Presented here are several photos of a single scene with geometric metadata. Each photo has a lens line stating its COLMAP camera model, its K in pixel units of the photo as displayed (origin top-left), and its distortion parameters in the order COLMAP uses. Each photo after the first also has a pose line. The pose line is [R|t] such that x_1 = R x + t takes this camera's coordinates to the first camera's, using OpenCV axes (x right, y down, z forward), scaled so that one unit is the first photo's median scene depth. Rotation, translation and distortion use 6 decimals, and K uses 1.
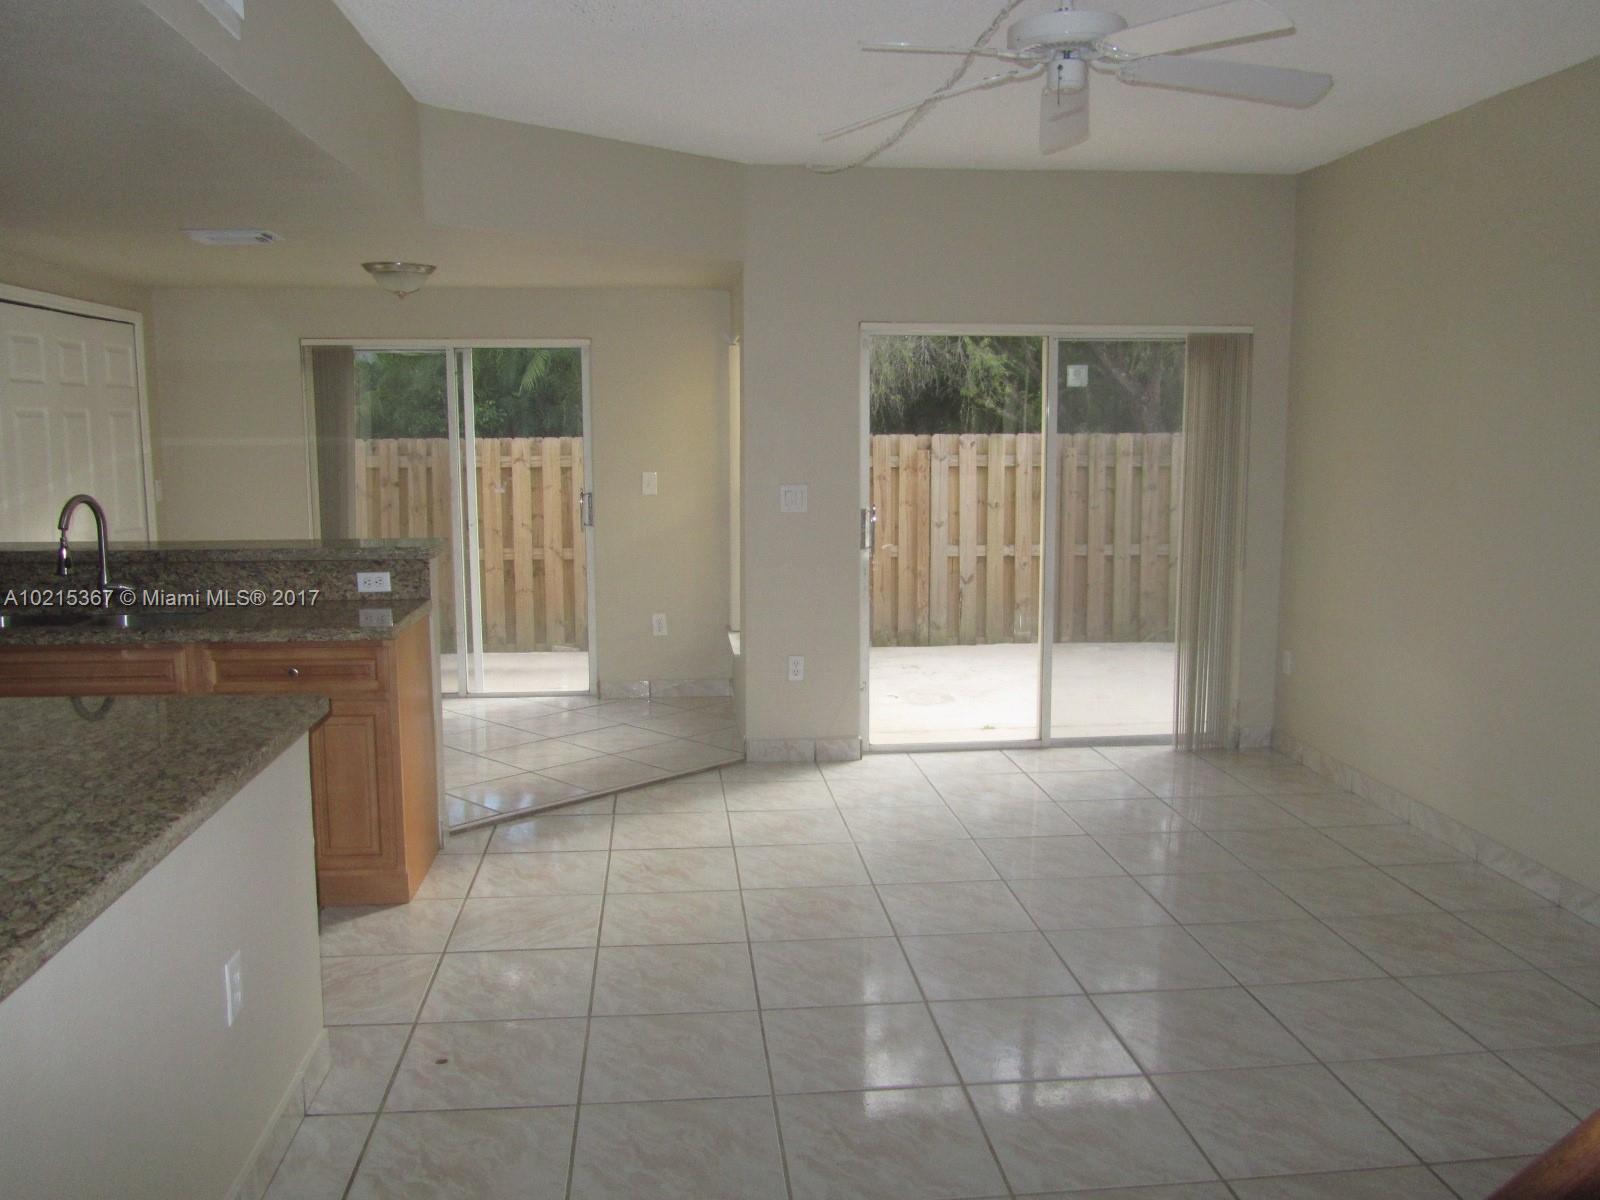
lens RADIAL K [[1319.1, 0, 800.0], [0, 1319.1, 600.0], [0, 0, 1]] dist [-0.039528, 0.004364]
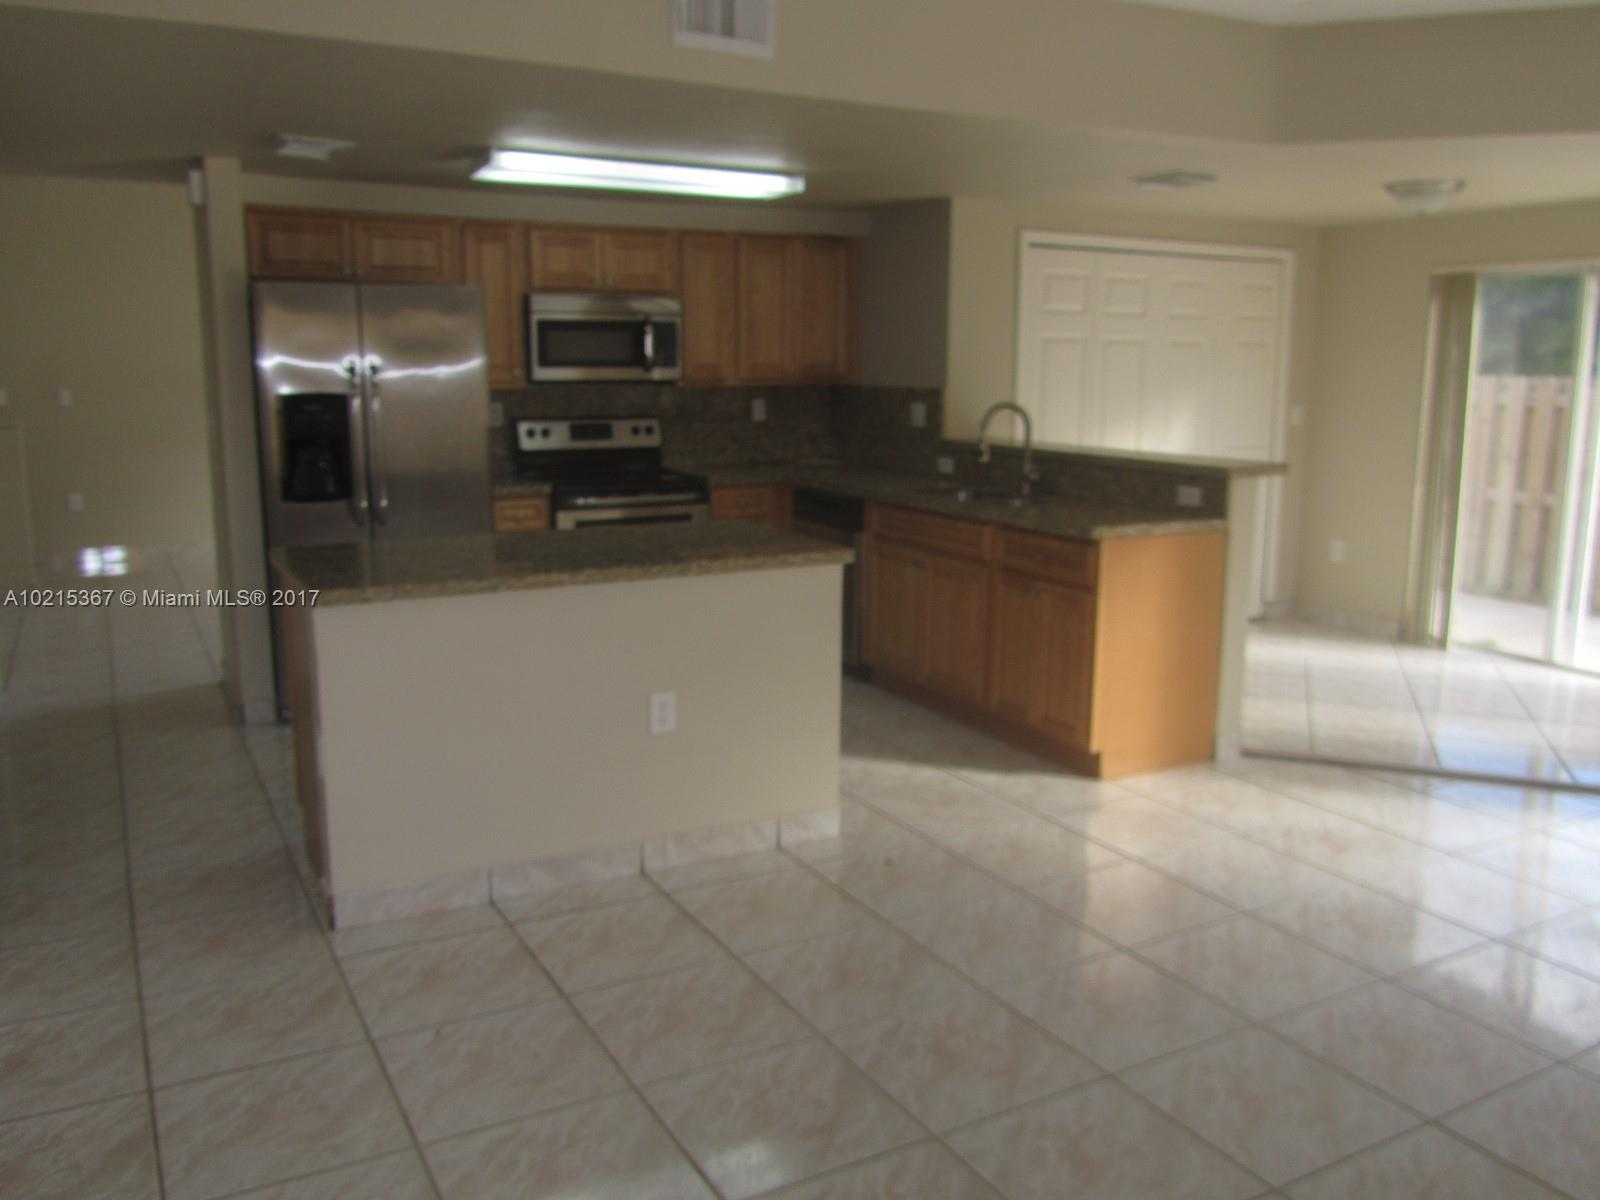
lens RADIAL K [[1307.6, 0, 800.0], [0, 1307.6, 600.0], [0, 0, 1]] dist [-0.030395, 0.005641]
pose [[0.390350, 0.169557, -0.904918, 0.534918], [-0.129940, 0.983202, 0.128174, -0.026017], [0.911451, 0.067552, 0.405825, 0.289203]]
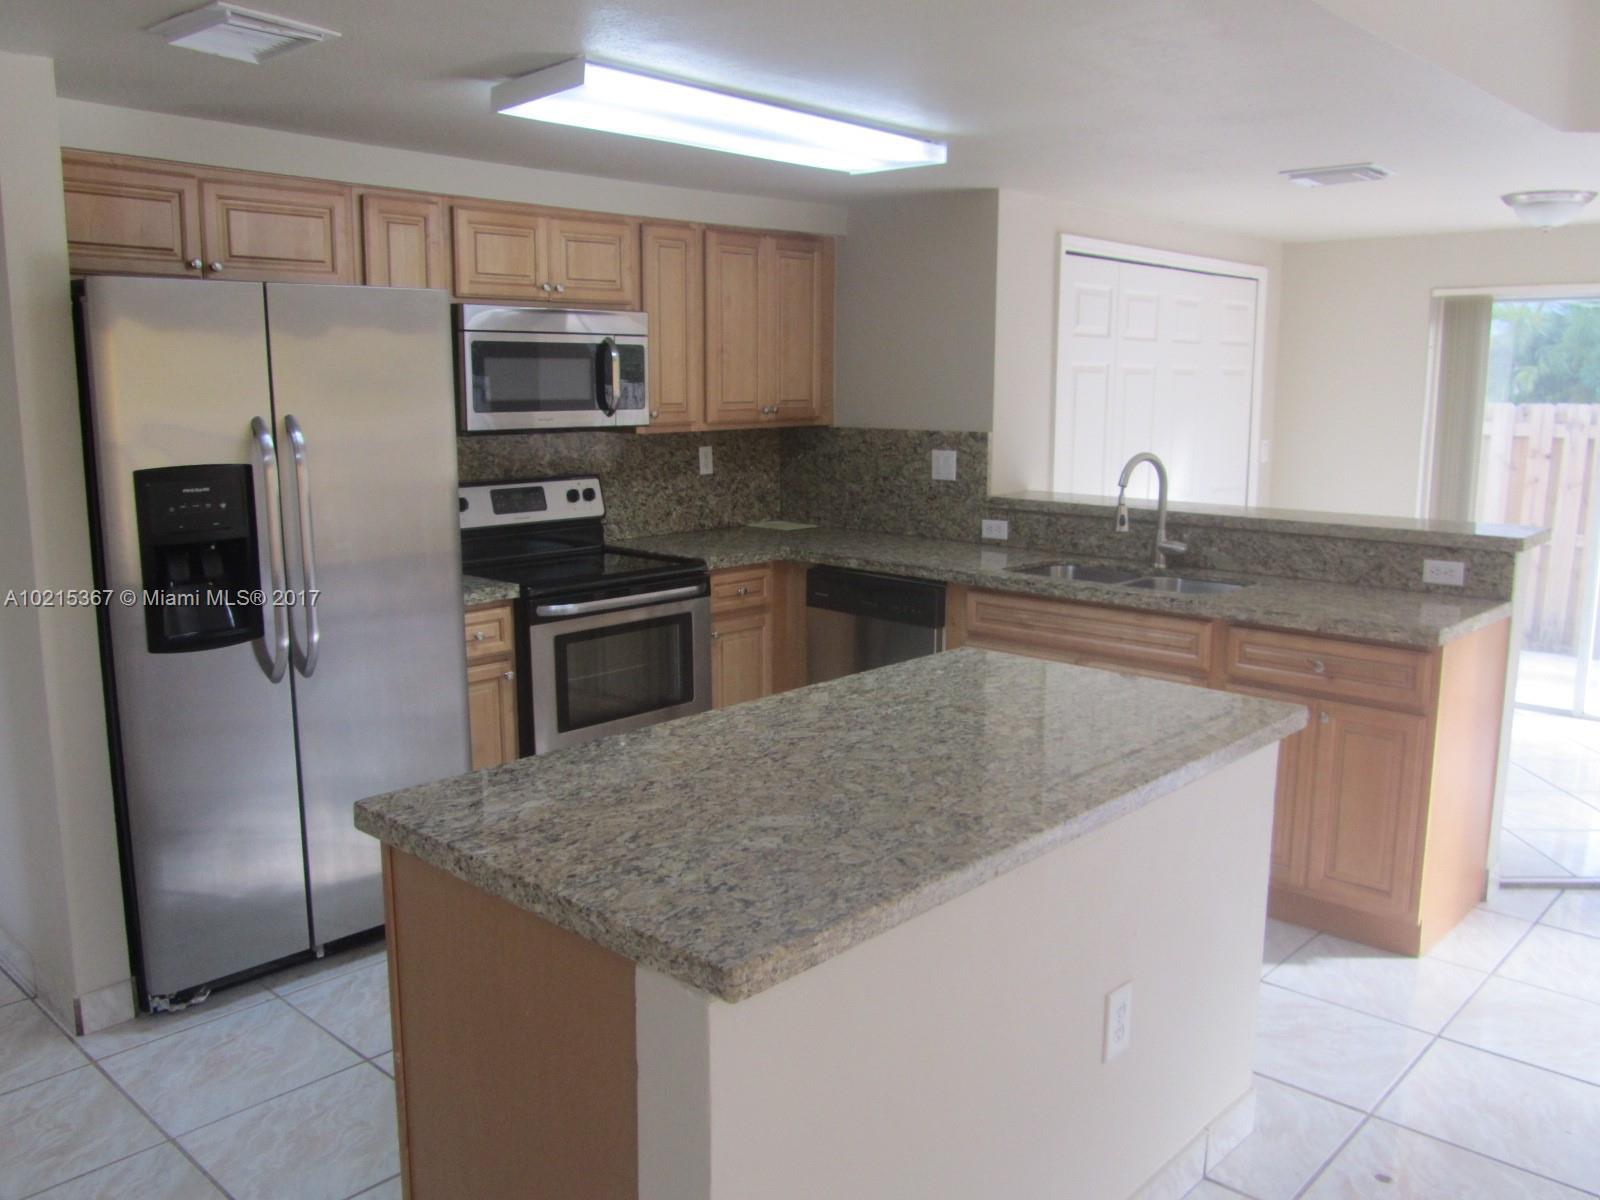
lens RADIAL K [[1319.1, 0, 800.0], [0, 1319.1, 600.0], [0, 0, 1]] dist [-0.039528, 0.004364]
pose [[0.664504, 0.125550, -0.736663, 0.022837], [-0.103625, 0.991743, 0.075549, -0.017043], [0.740065, 0.026134, 0.672027, 0.129571]]
